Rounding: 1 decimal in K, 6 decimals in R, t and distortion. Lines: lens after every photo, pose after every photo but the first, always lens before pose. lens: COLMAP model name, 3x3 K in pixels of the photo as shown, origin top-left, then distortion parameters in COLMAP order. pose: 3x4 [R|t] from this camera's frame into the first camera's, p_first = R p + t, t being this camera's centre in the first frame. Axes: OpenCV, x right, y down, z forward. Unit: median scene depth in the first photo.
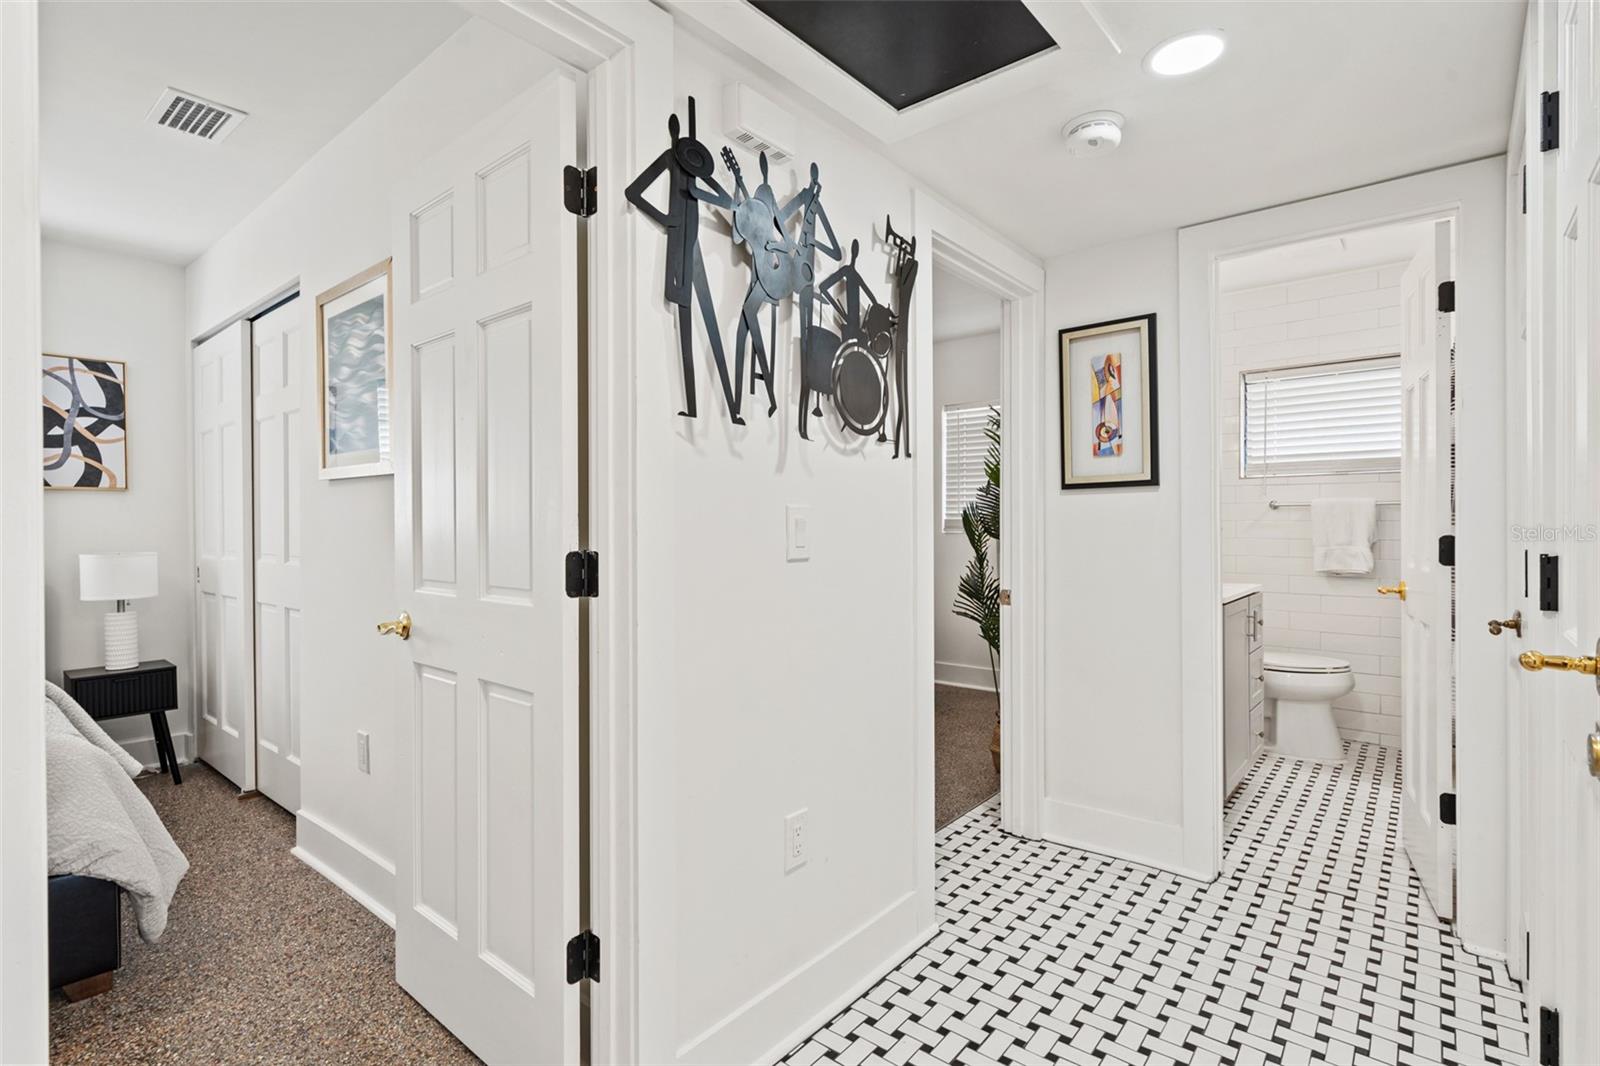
lens RADIAL K [[765.9, 0, 798.1], [0, 765.9, 529.8], [0, 0, 1]] dist [0.000929, 0.000103]
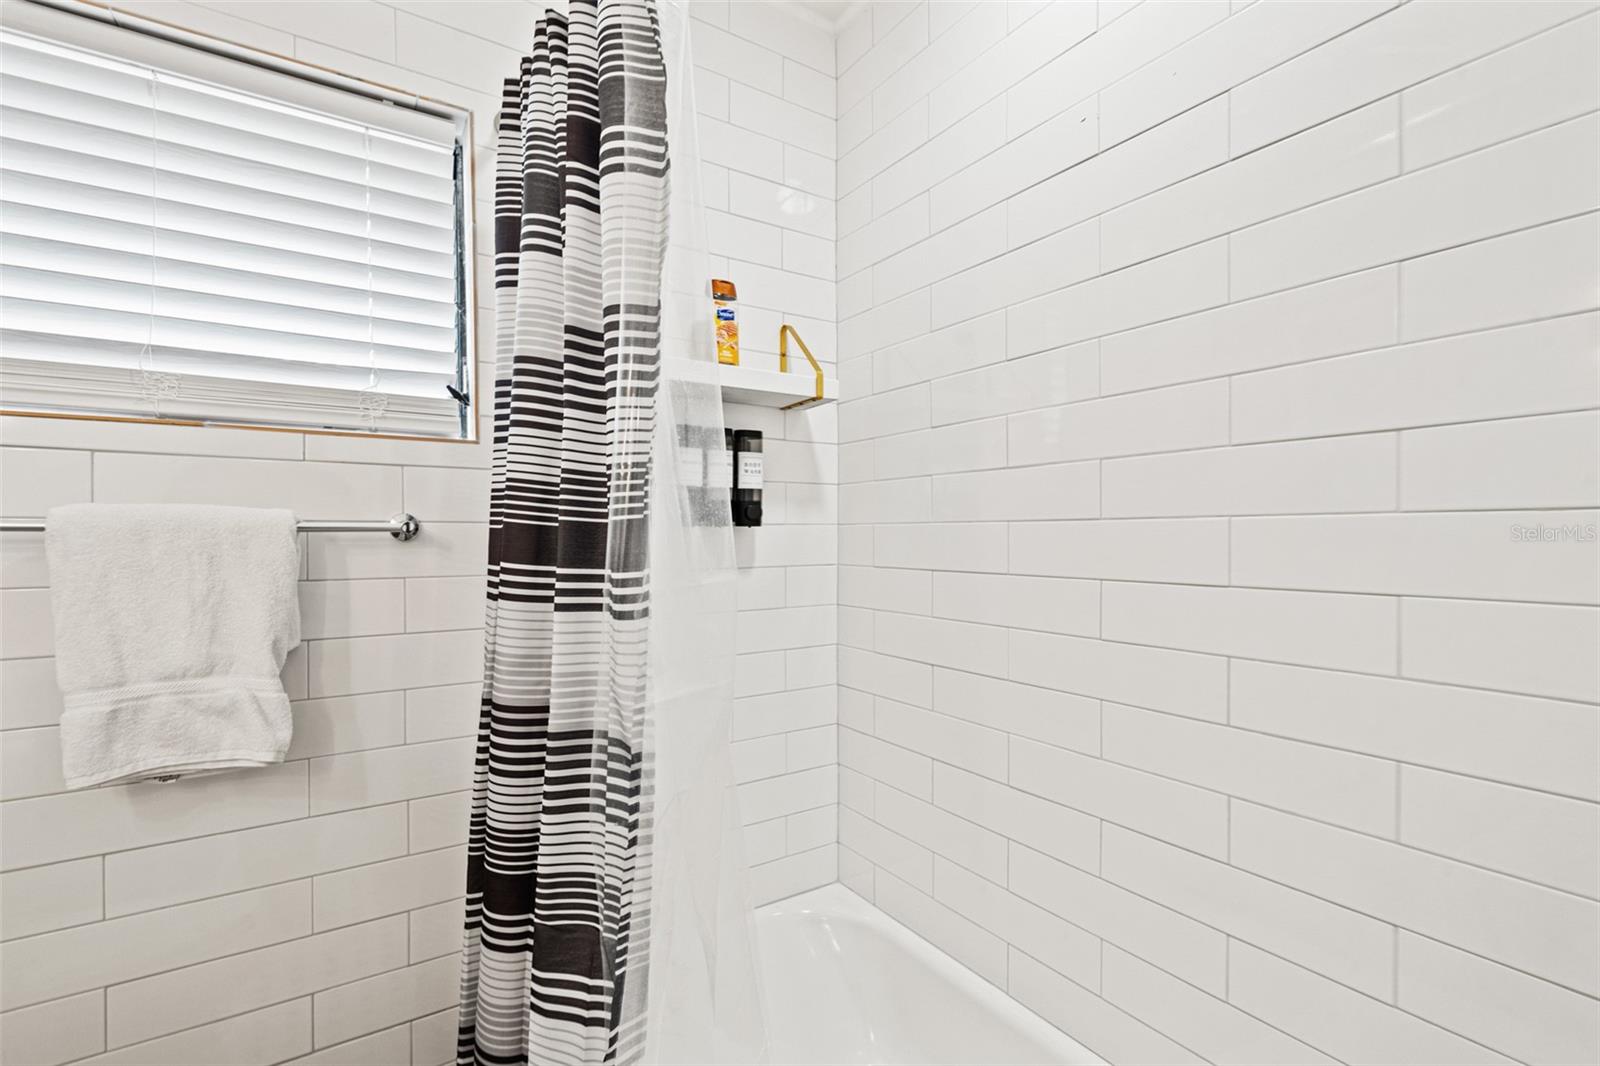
lens RADIAL K [[723.8, 0, 796.5], [0, 723.8, 535.0], [0, 0, 1]] dist [-0.002132, -0.000122]
pose [[0.283164, 0.006059, 0.959052, 0.524527], [0.000405, 0.999979, -0.006438, -0.028634], [-0.959071, 0.002211, 0.283156, 0.715912]]
